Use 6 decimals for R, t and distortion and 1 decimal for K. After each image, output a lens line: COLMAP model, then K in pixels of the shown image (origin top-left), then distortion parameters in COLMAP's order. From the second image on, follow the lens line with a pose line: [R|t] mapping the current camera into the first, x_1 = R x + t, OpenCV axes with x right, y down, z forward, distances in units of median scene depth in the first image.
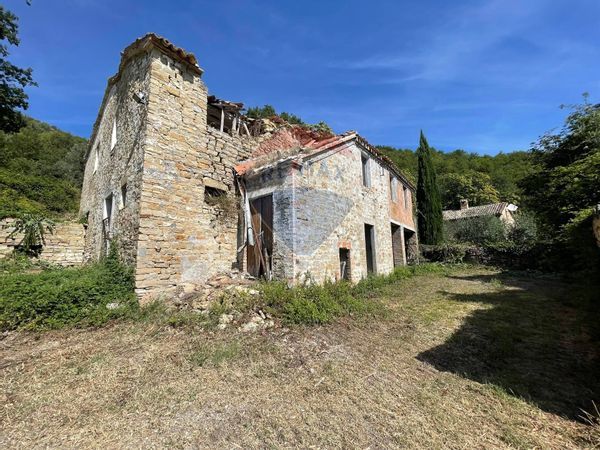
lens RADIAL K [[241.2, 0, 300.0], [0, 241.2, 225.0], [0, 0, 1]] dist [0.000642, -0.000618]
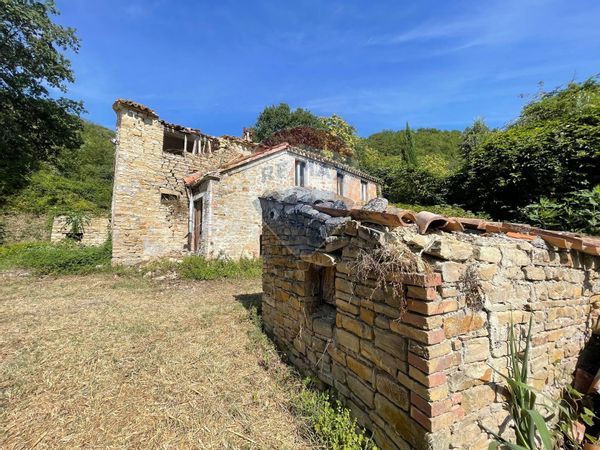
lens RADIAL K [[245.0, 0, 300.0], [0, 245.0, 225.0], [0, 0, 1]] dist [0.007816, -0.000021]
pose [[0.984233, -0.006037, -0.176771, 0.704114], [0.012930, 0.999199, 0.037867, -0.010621], [0.176401, -0.039556, 0.983523, -0.355131]]
